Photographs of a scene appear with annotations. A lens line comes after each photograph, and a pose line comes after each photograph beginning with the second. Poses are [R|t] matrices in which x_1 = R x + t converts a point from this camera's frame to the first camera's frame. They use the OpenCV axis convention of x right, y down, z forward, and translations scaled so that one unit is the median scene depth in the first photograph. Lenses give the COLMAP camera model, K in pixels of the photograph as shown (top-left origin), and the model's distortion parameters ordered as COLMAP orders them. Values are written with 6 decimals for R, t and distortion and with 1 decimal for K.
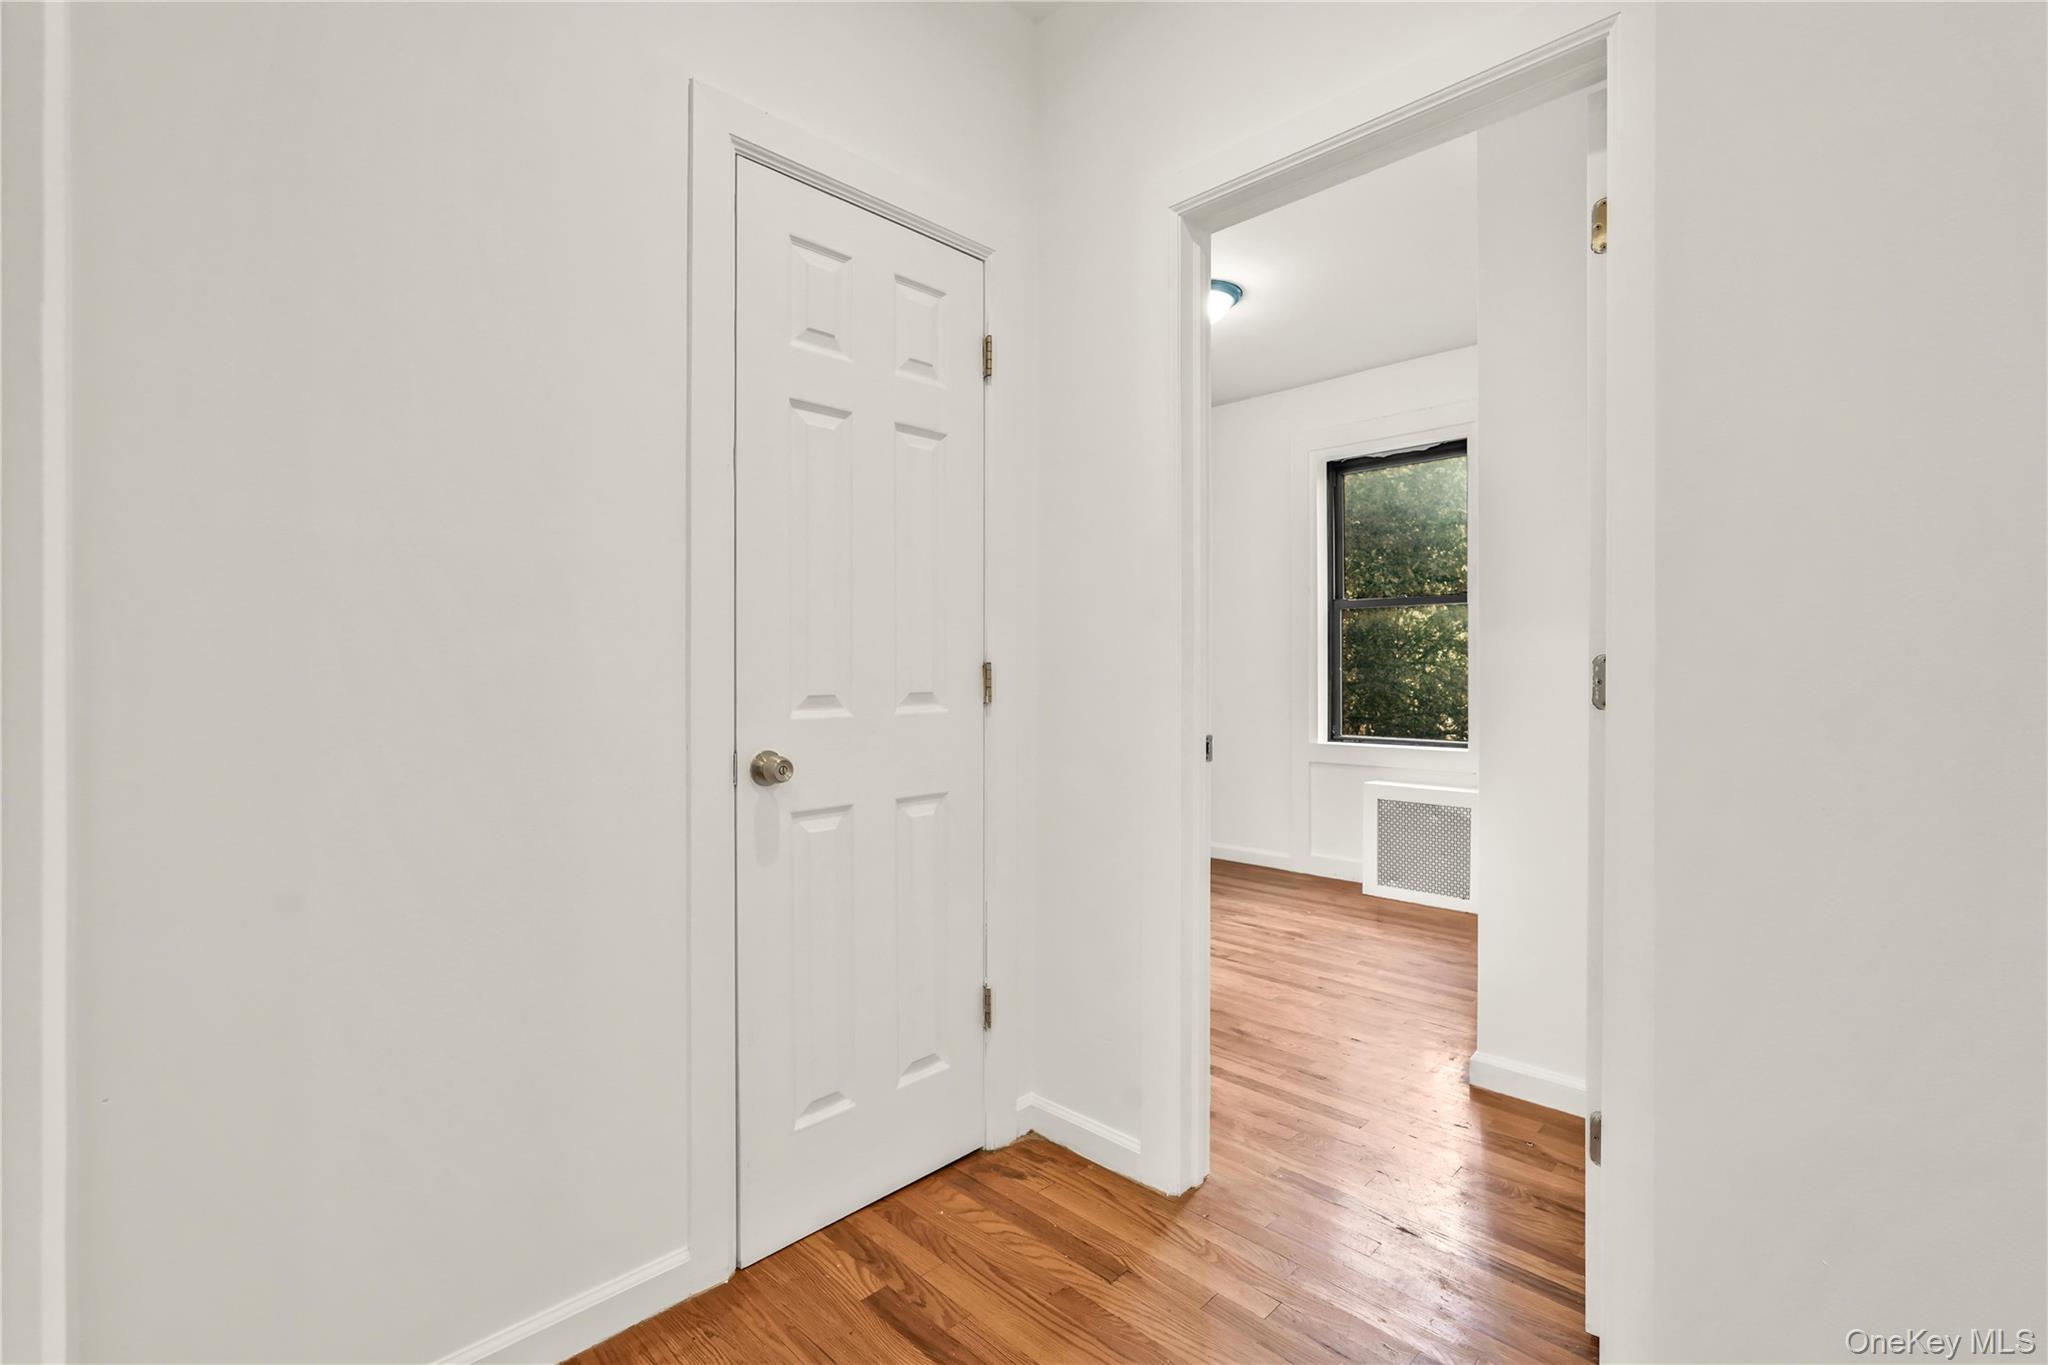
lens RADIAL K [[904.9, 0, 1017.7], [0, 904.9, 675.7], [0, 0, 1]] dist [-0.016580, 0.006298]
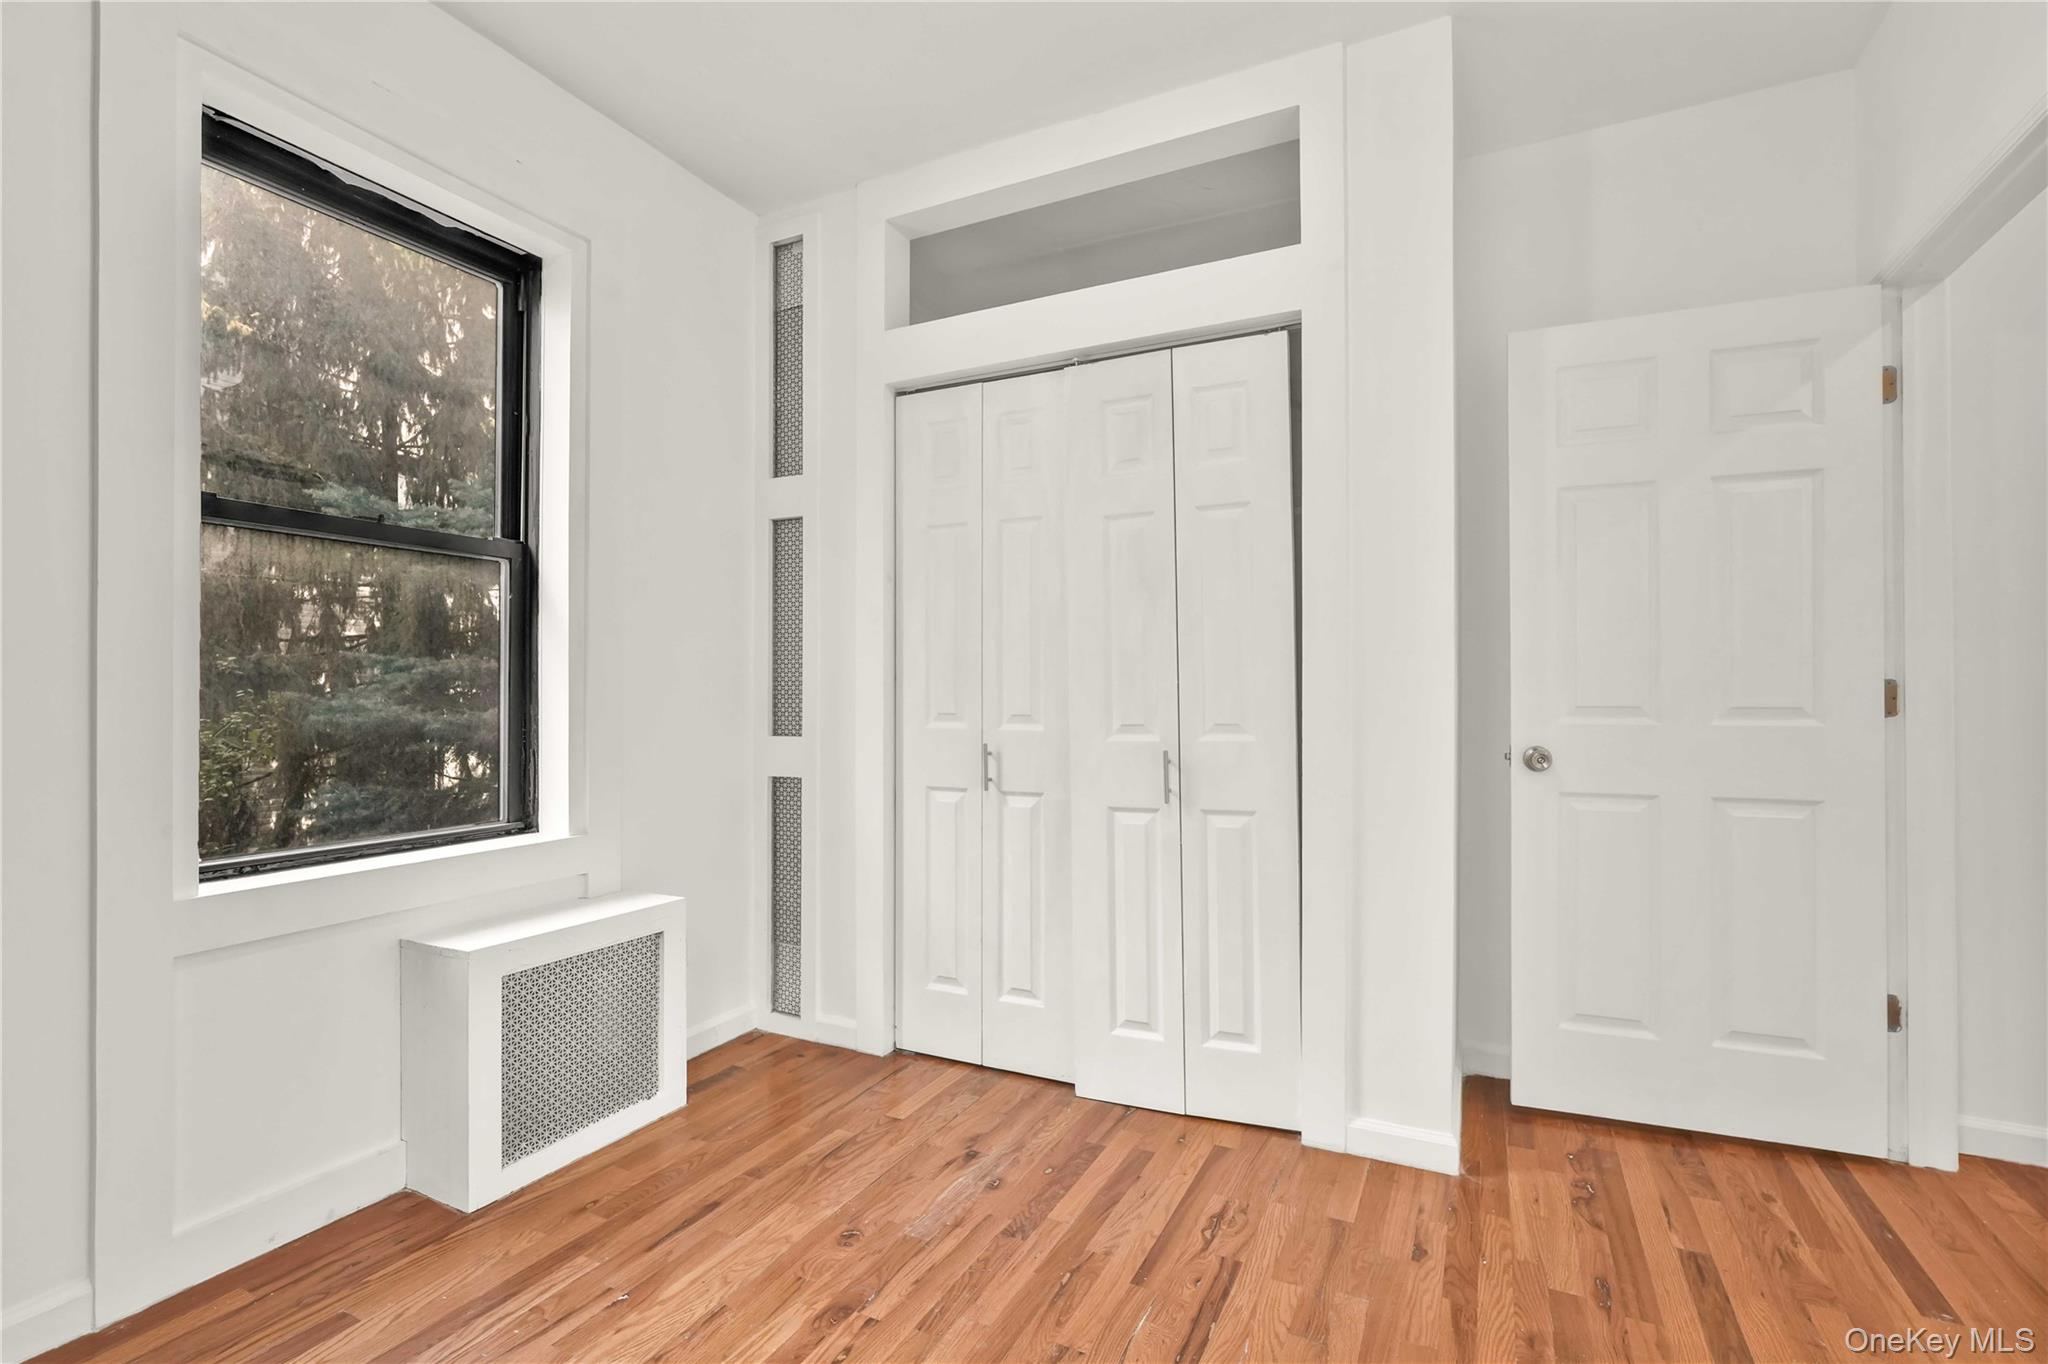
lens RADIAL K [[904.9, 0, 1019.4], [0, 904.9, 690.4], [0, 0, 1]] dist [-0.016580, 0.006298]
pose [[-0.309328, 0.004424, 0.950945, -0.098225], [0.003350, 0.999988, -0.003562, -0.001273], [-0.950949, 0.002084, -0.309339, 0.891135]]
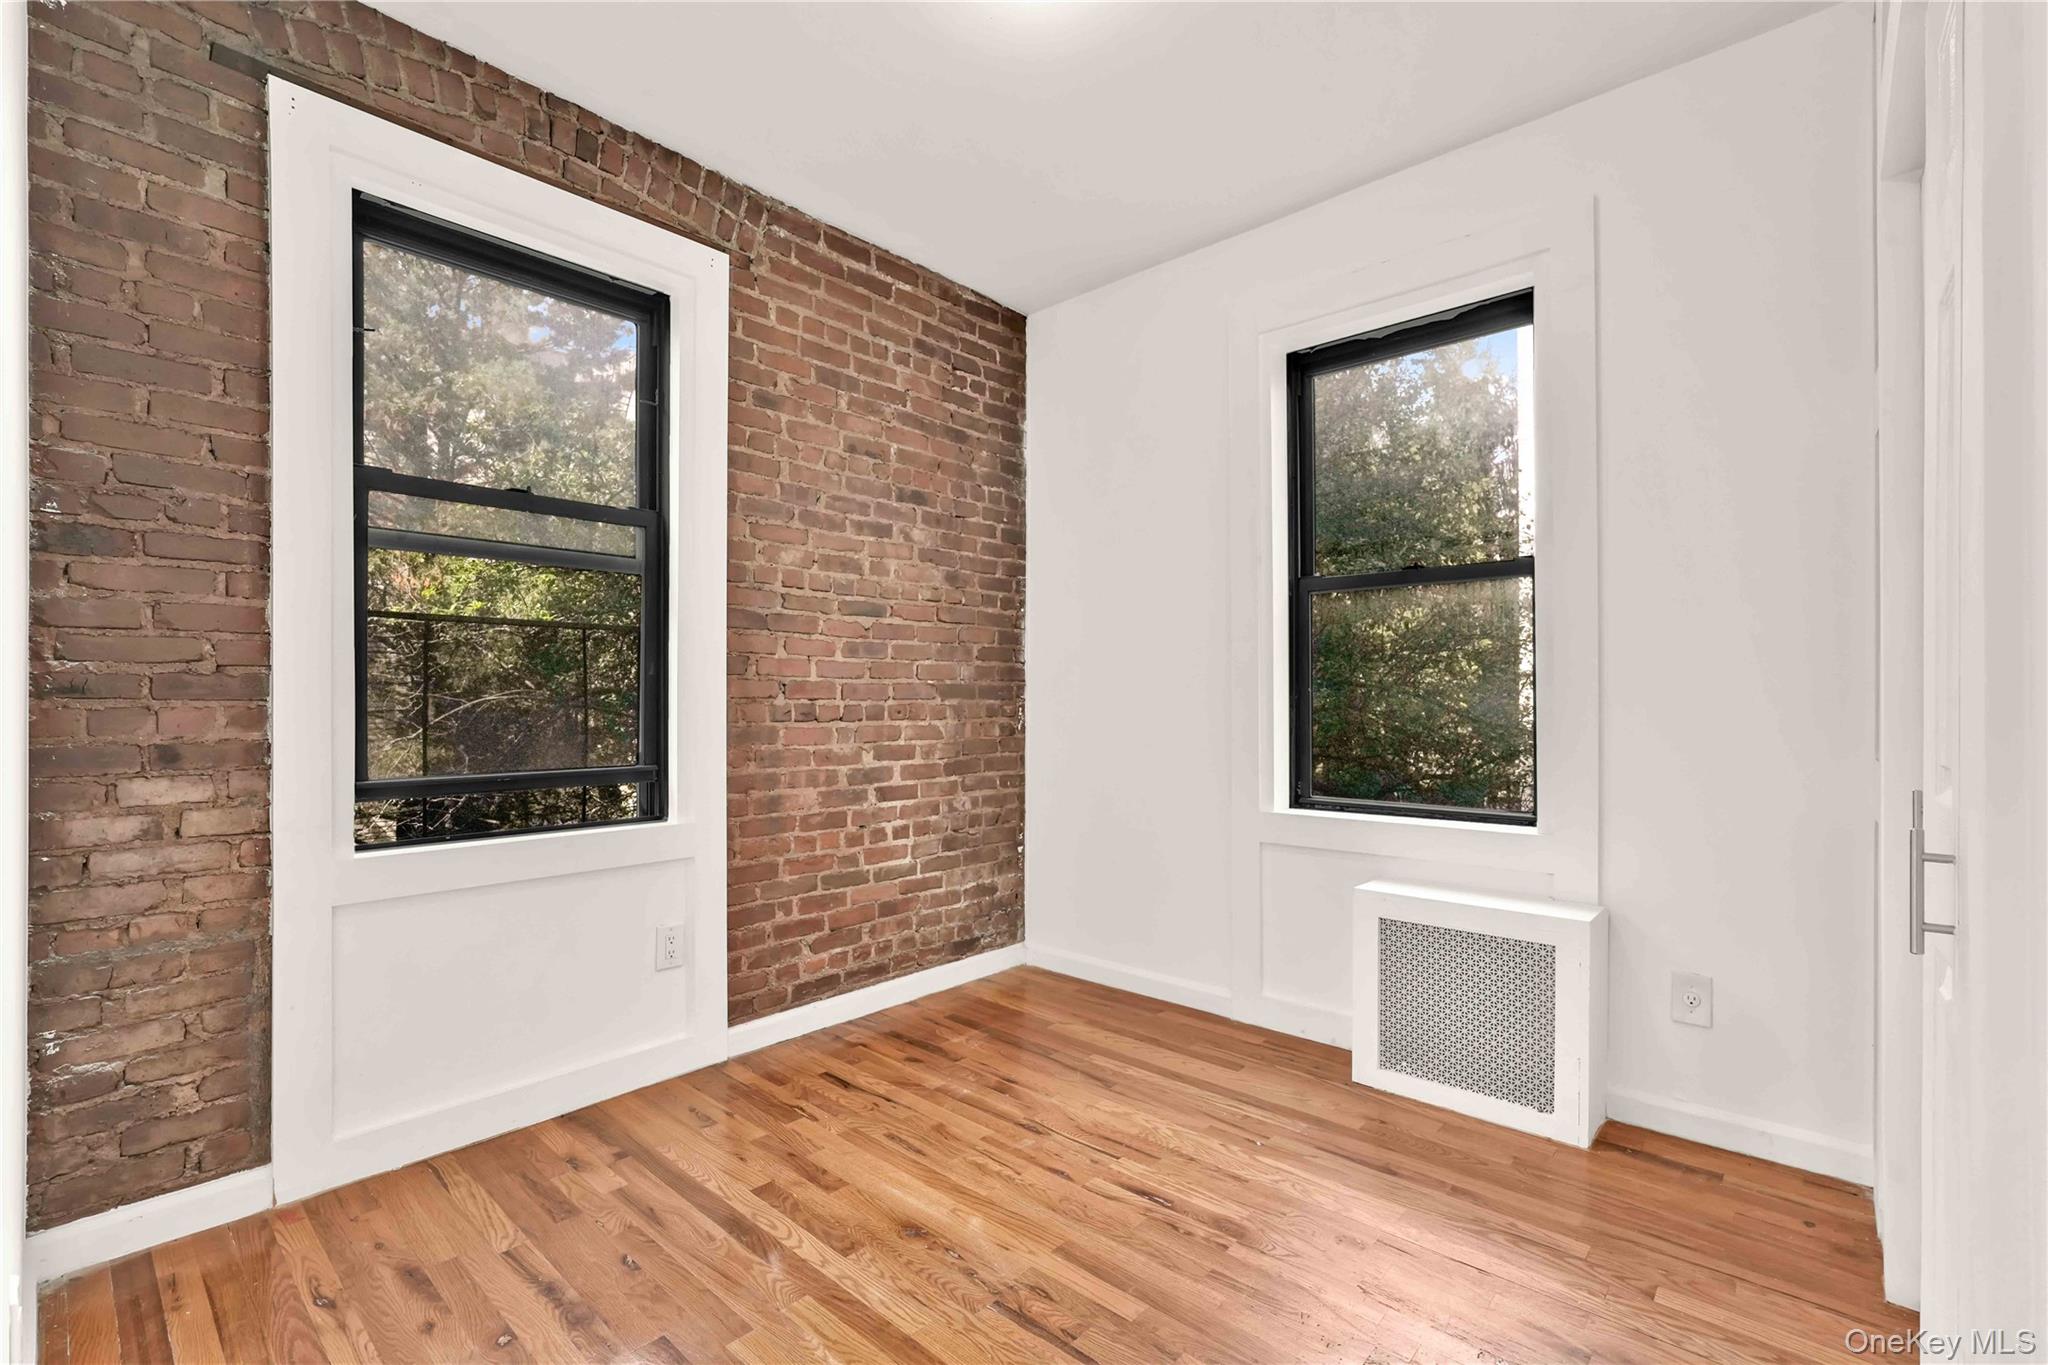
lens RADIAL K [[904.9, 0, 1012.4], [0, 904.9, 690.8], [0, 0, 1]] dist [-0.016580, 0.006298]
pose [[0.999167, 0.000172, 0.040809, 0.144047], [0.000303, 0.999932, -0.011644, -0.000129], [-0.040808, 0.011647, 0.999099, 0.437251]]
